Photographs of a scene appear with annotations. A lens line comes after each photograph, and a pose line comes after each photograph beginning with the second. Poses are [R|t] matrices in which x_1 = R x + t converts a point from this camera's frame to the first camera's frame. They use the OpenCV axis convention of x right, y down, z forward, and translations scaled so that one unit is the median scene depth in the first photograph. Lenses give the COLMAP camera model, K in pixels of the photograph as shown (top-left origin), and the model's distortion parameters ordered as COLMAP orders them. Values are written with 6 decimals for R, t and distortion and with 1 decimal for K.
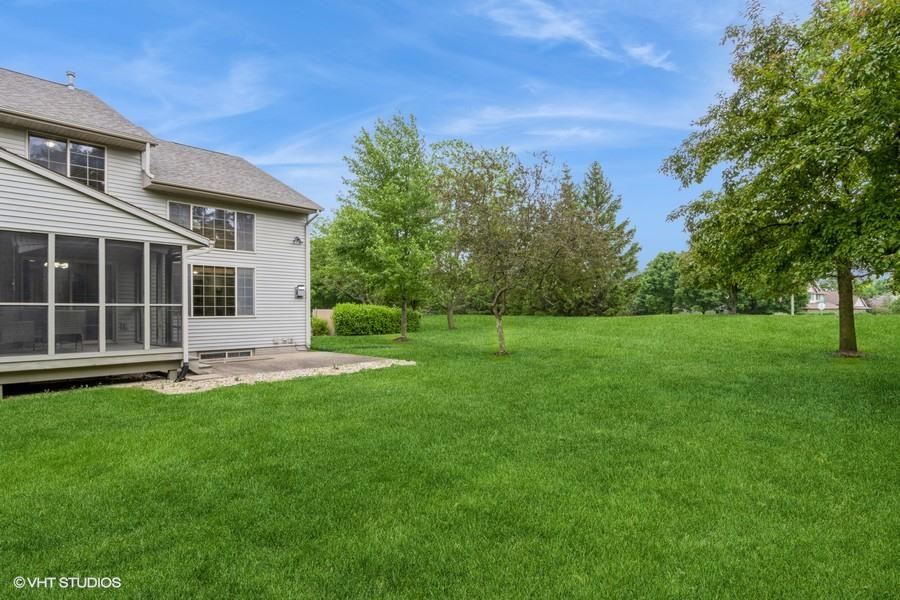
lens RADIAL K [[471.3, 0, 450.2], [0, 471.3, 314.3], [0, 0, 1]] dist [-0.000162, -0.000031]
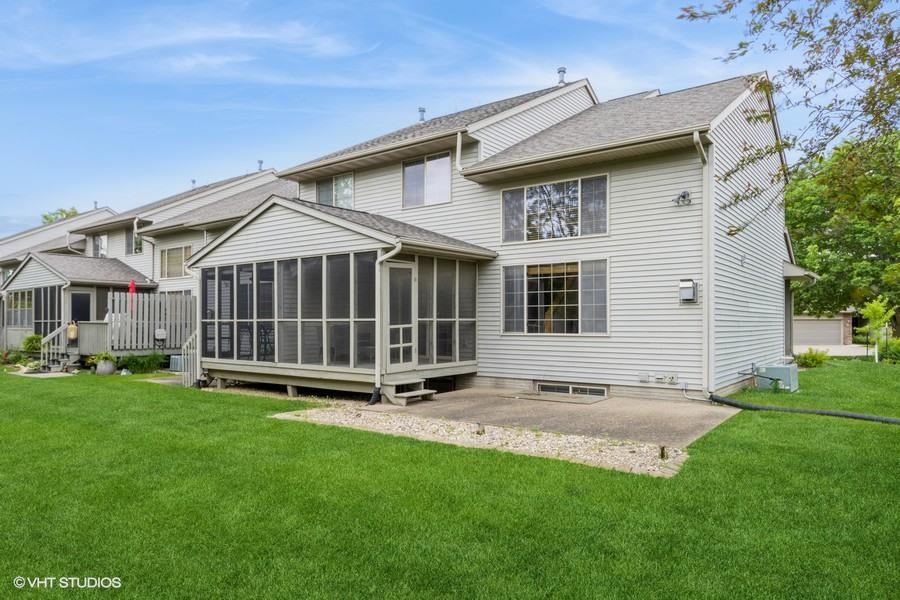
lens RADIAL K [[597.2, 0, 449.1], [0, 597.2, 324.9], [0, 0, 1]] dist [-0.000665, -0.000172]
pose [[0.104673, 0.003849, -0.994499, 0.379363], [-0.007631, 0.999966, 0.003066, -0.010317], [0.994477, 0.007269, 0.104699, 0.735945]]
